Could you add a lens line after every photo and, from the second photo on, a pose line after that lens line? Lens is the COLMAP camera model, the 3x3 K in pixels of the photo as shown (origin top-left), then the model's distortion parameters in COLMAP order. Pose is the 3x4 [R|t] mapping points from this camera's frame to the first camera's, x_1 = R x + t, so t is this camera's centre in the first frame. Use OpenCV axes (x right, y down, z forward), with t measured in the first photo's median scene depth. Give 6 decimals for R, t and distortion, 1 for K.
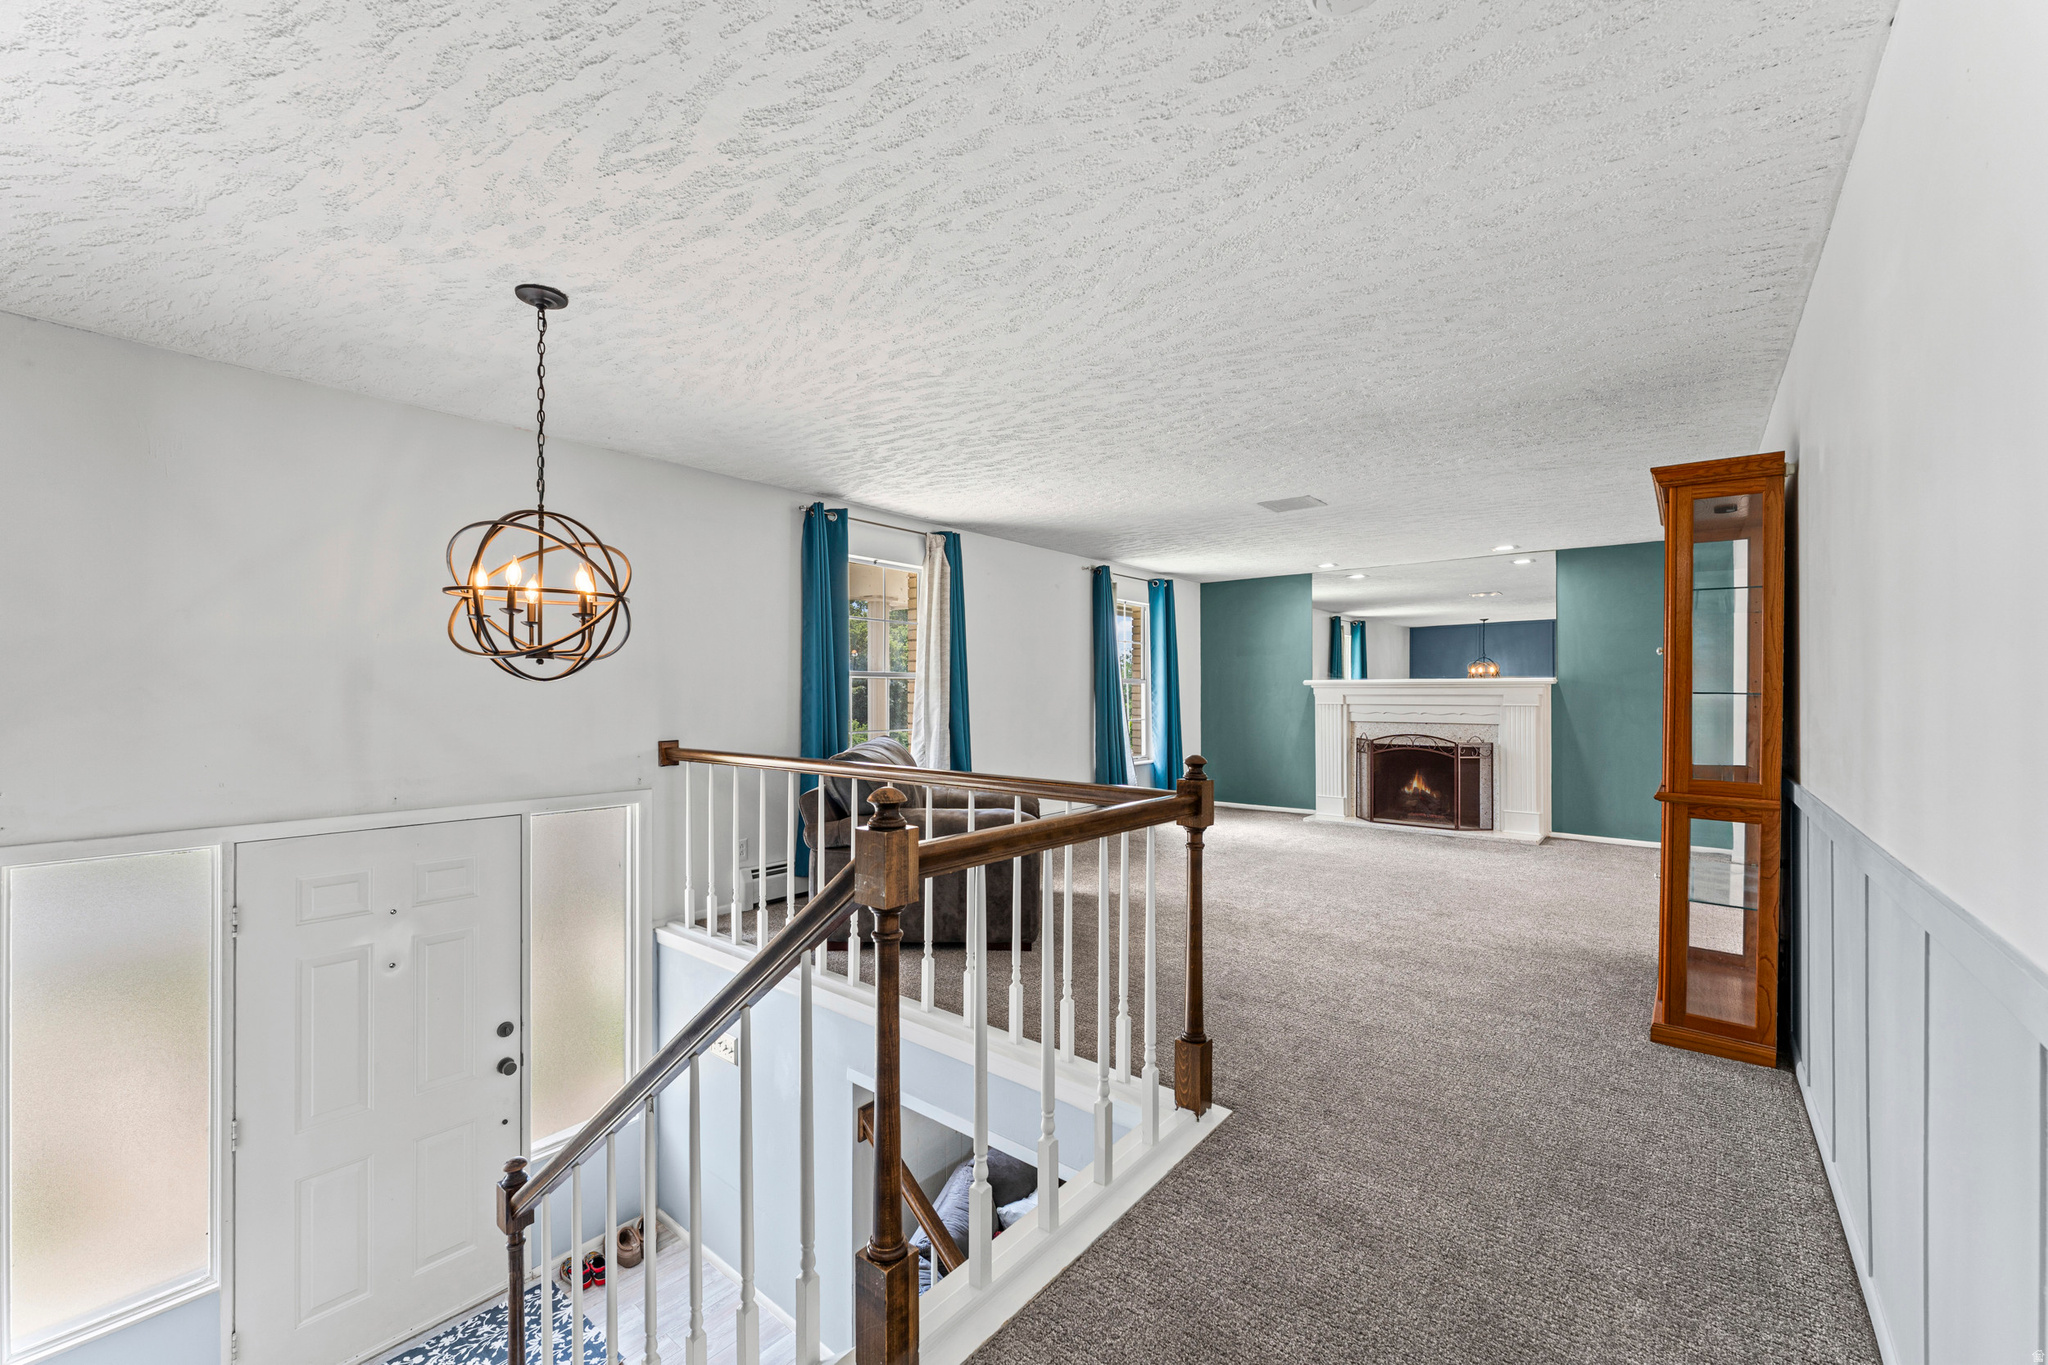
lens RADIAL K [[820.9, 0, 1018.4], [0, 820.9, 689.4], [0, 0, 1]] dist [-0.000580, -0.000167]
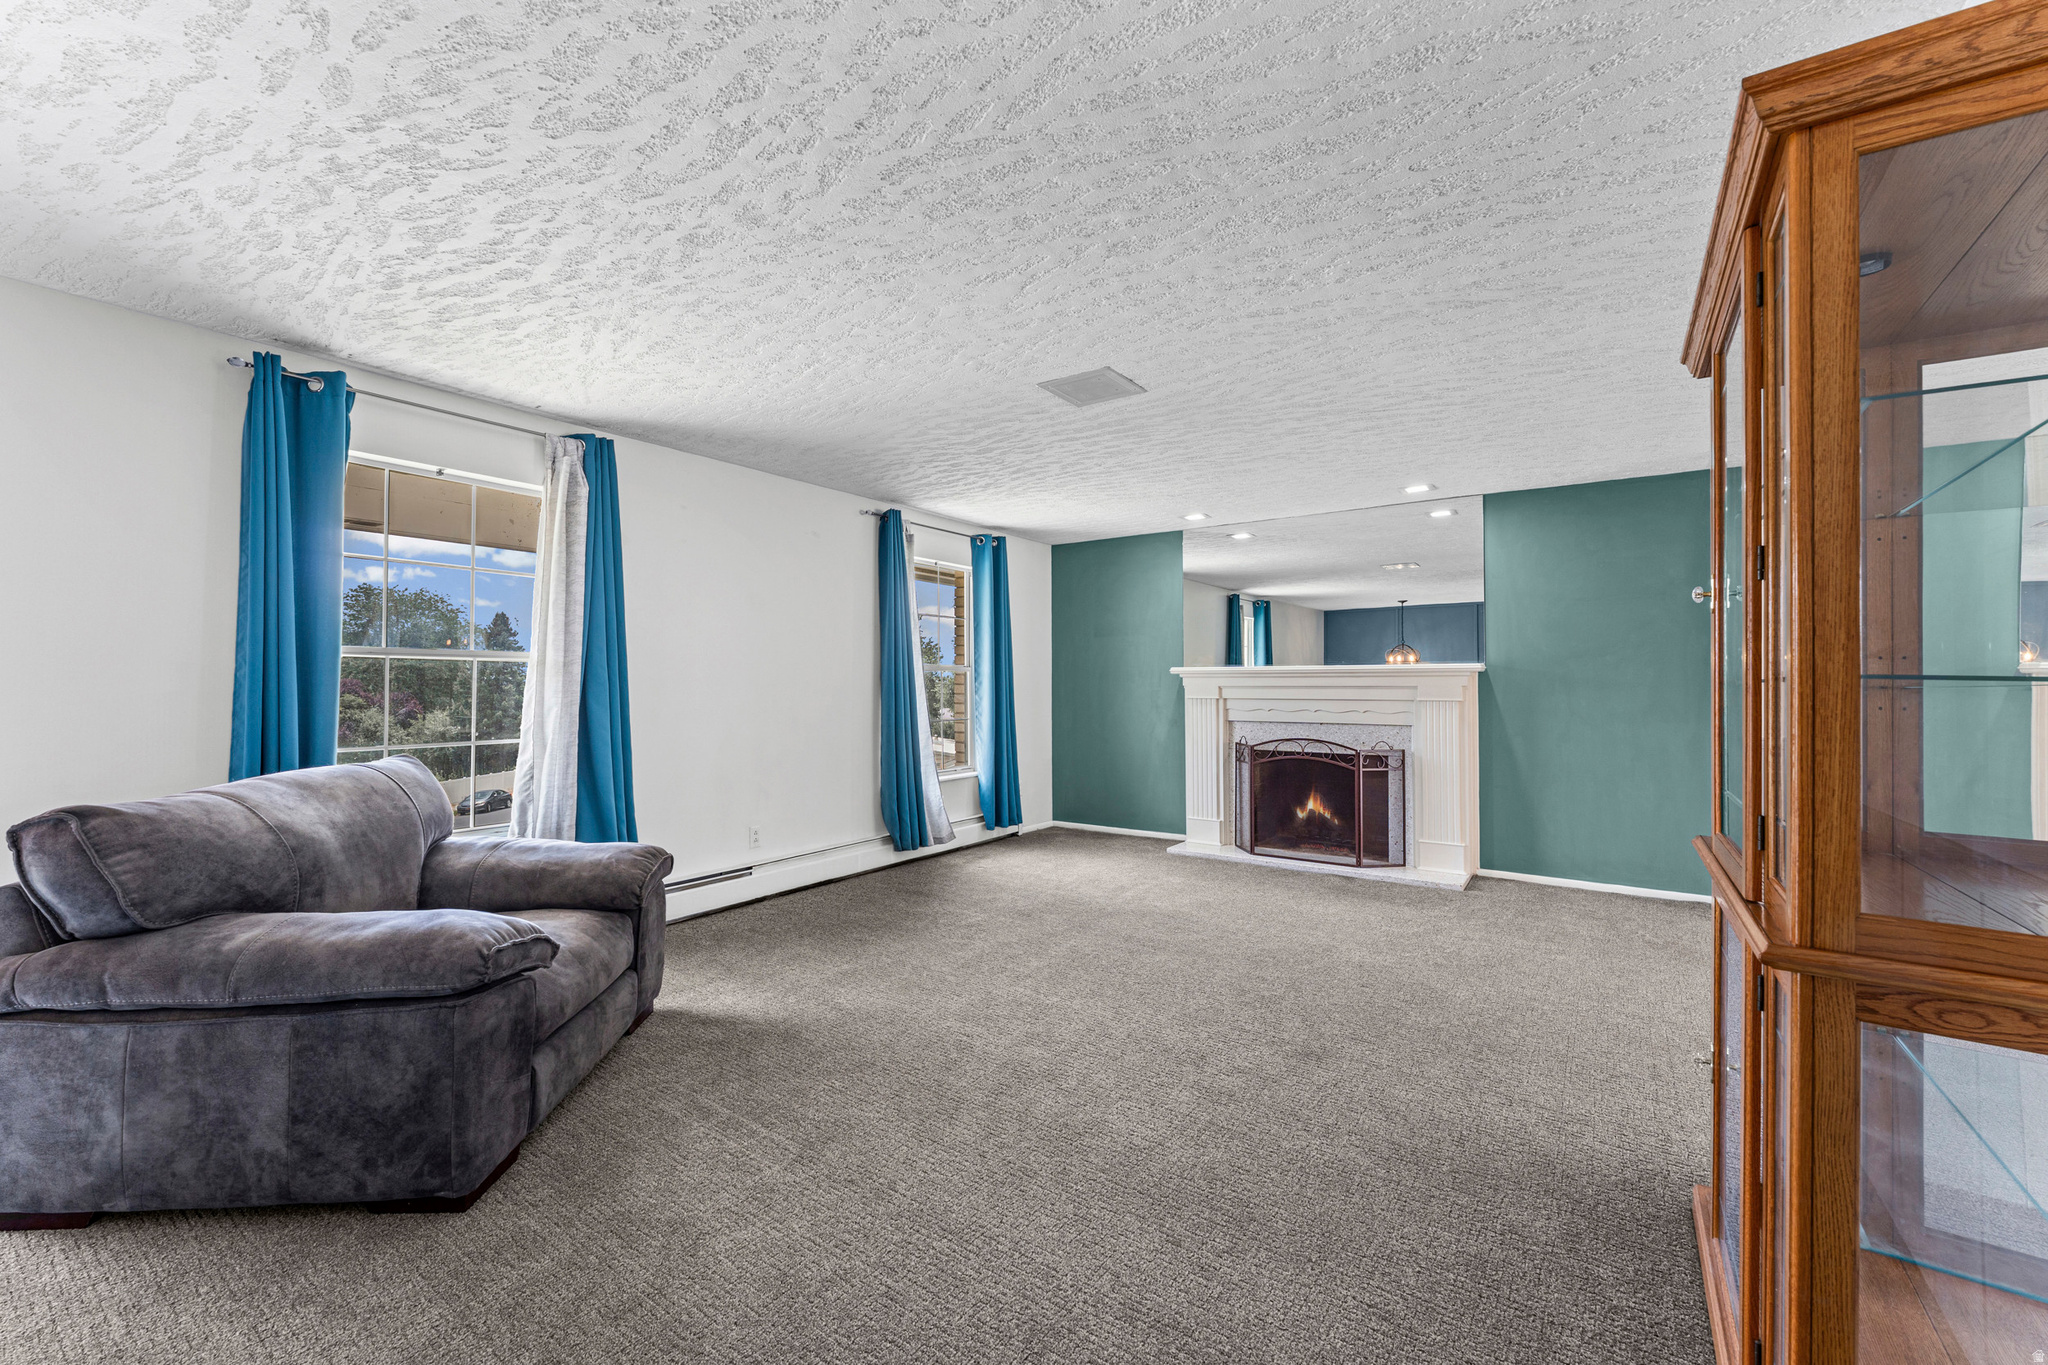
lens RADIAL K [[827.4, 0, 1022.4], [0, 827.4, 673.2], [0, 0, 1]] dist [0.000226, -0.000129]
pose [[0.997089, 0.000276, 0.076249, 0.167782], [0.000486, 0.999950, -0.009973, 0.002363], [-0.076248, 0.009981, 0.997039, 0.264423]]
